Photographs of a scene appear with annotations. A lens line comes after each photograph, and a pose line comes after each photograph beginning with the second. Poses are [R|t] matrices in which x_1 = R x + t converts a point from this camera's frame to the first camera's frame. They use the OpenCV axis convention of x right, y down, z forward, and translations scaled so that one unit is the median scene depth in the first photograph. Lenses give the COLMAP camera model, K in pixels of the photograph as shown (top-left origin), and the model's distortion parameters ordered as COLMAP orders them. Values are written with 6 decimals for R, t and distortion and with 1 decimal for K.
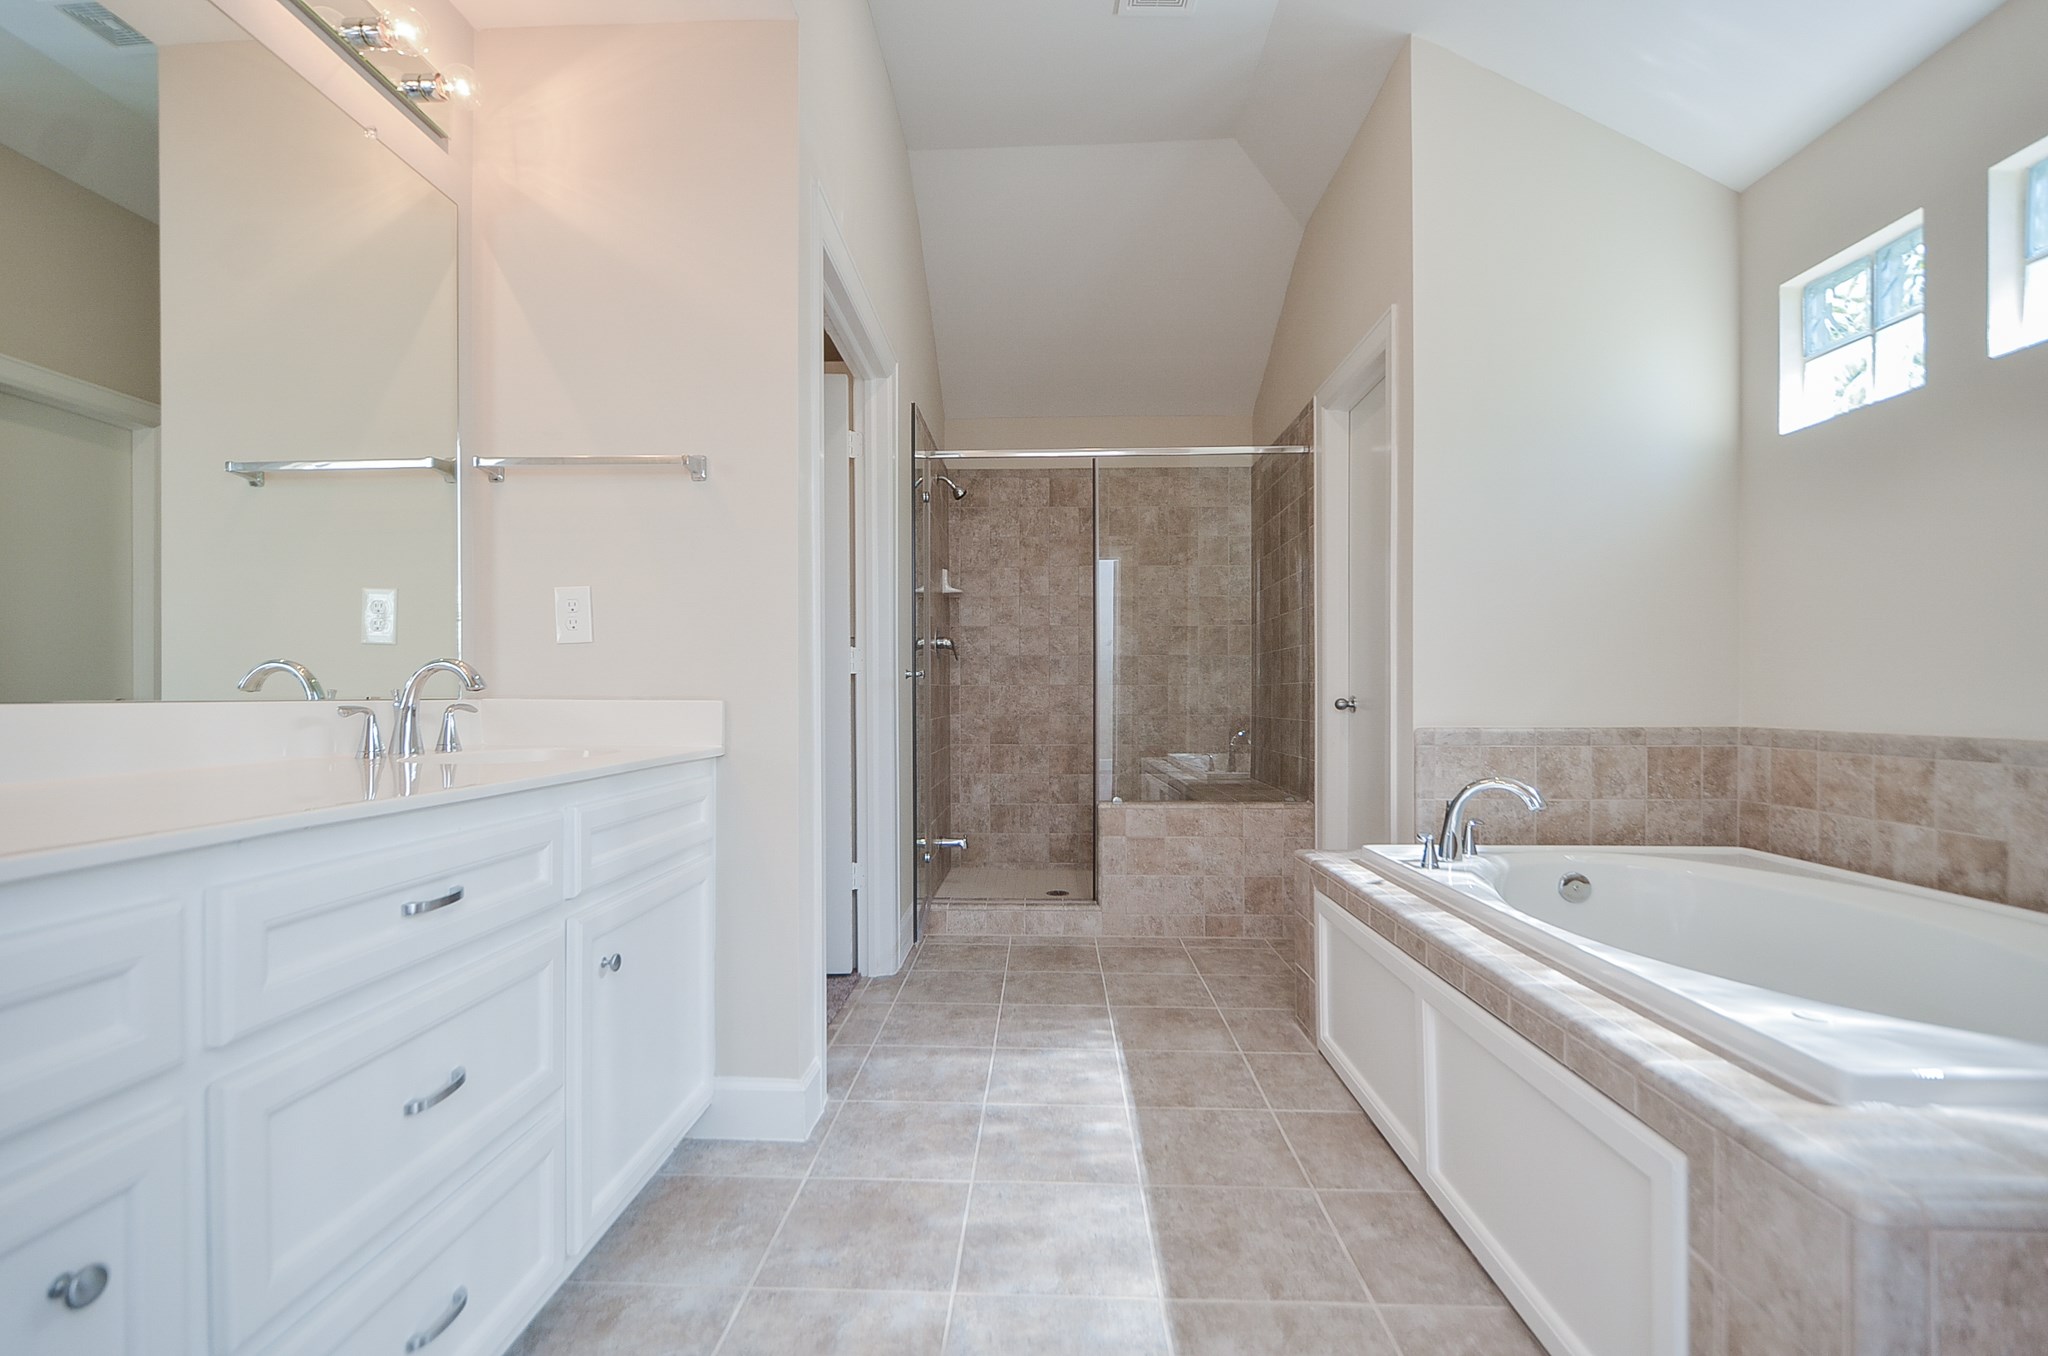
lens RADIAL K [[896.4, 0, 1015.0], [0, 896.4, 700.0], [0, 0, 1]] dist [0.011691, -0.009695]
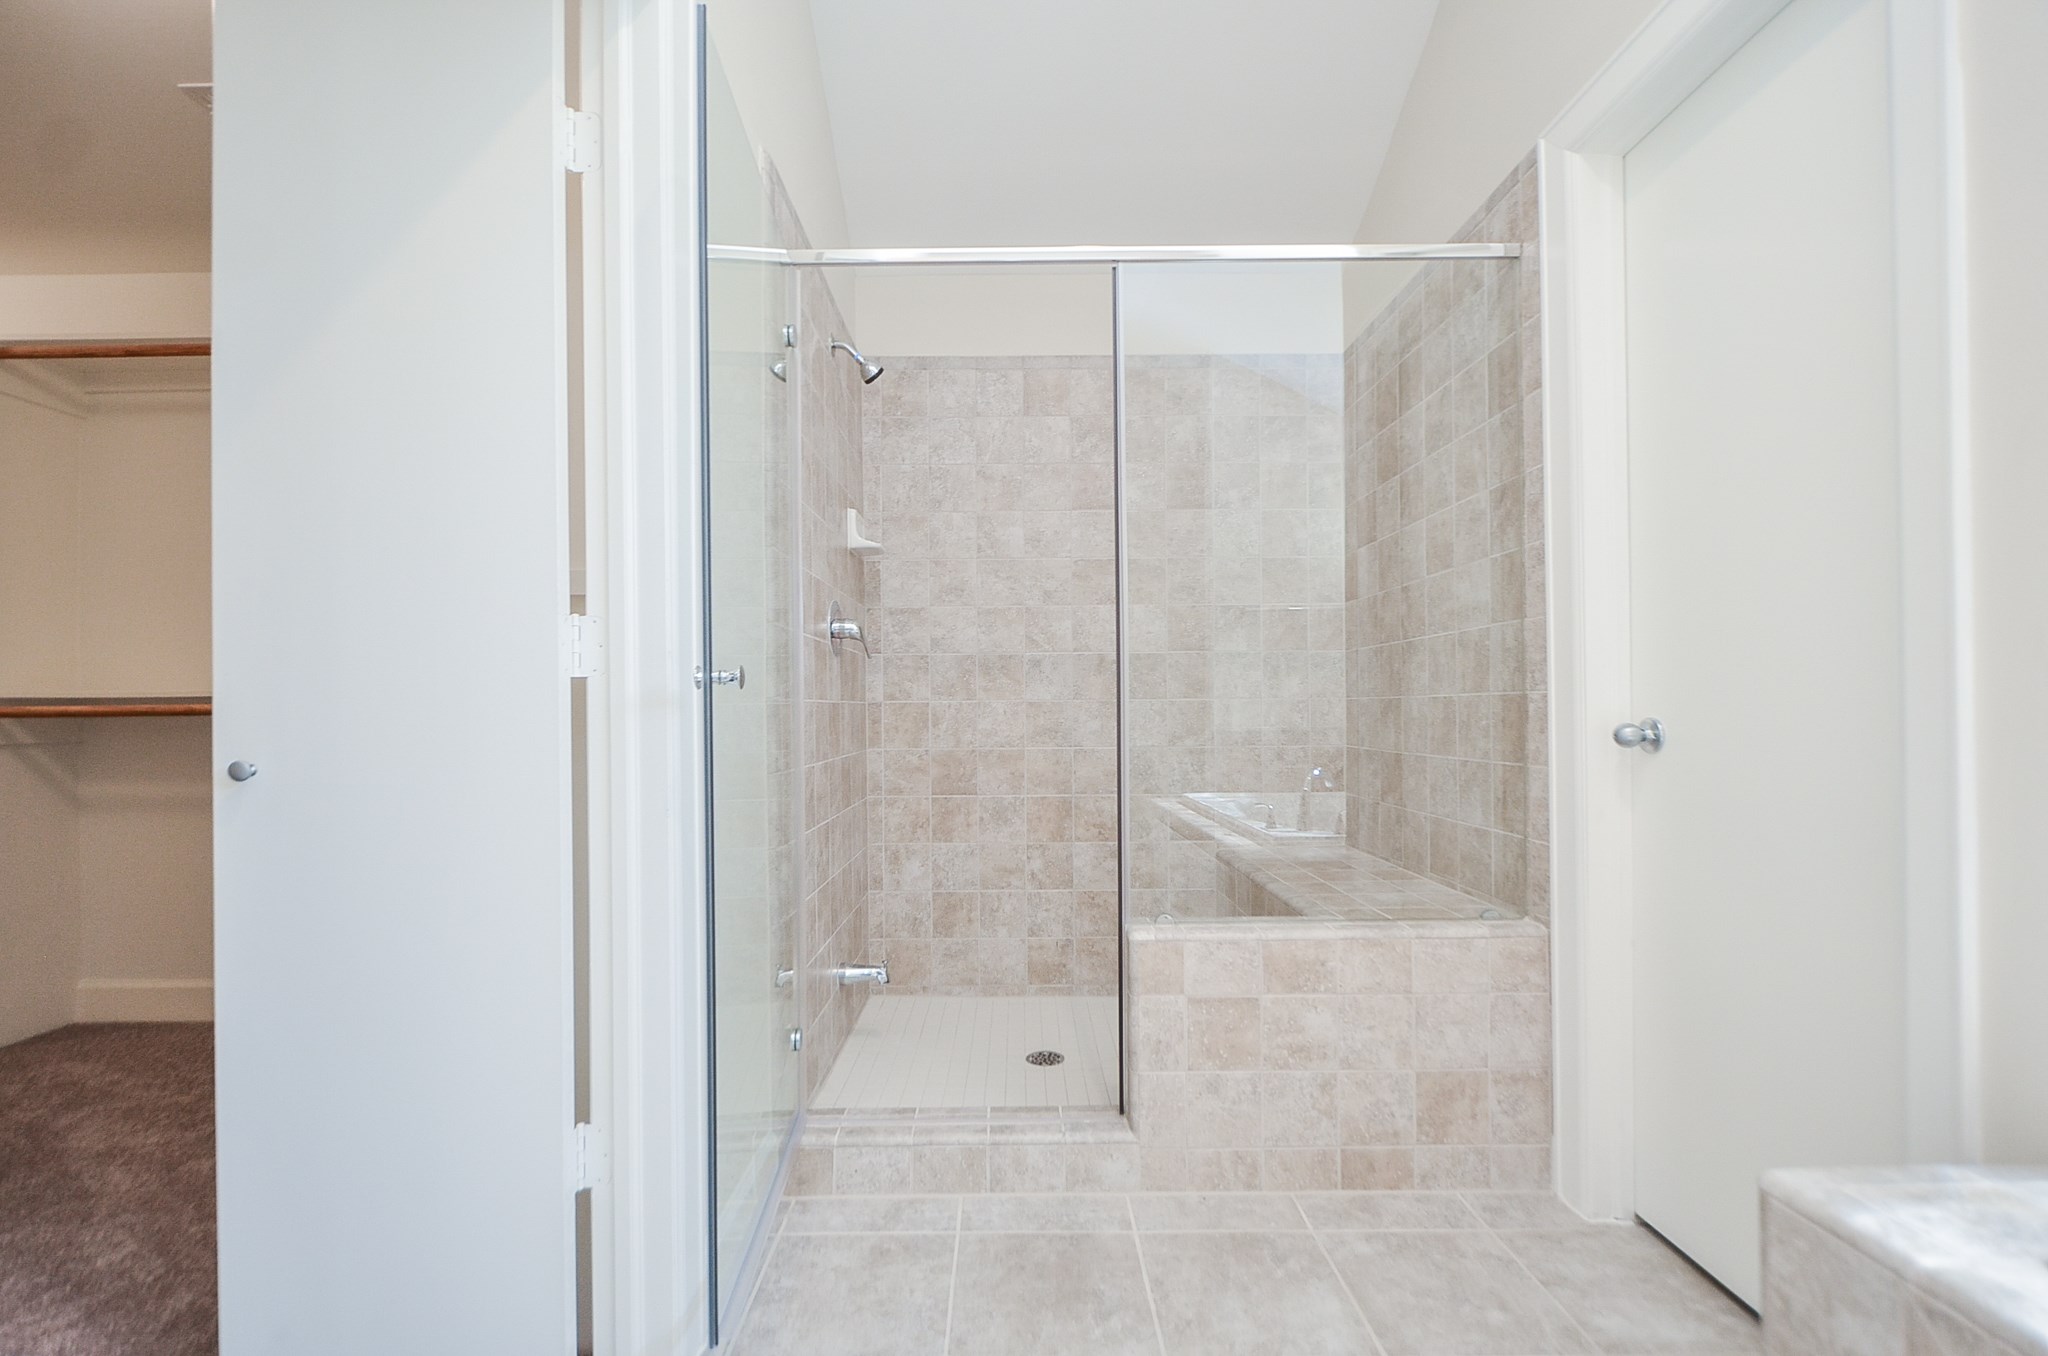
lens RADIAL K [[896.4, 0, 1015.0], [0, 896.4, 700.0], [0, 0, 1]] dist [0.011691, -0.009695]
pose [[0.999153, -0.006801, 0.040576, 0.007394], [0.007437, 0.999851, -0.015547, -0.009442], [-0.040464, 0.015836, 0.999056, 0.505953]]
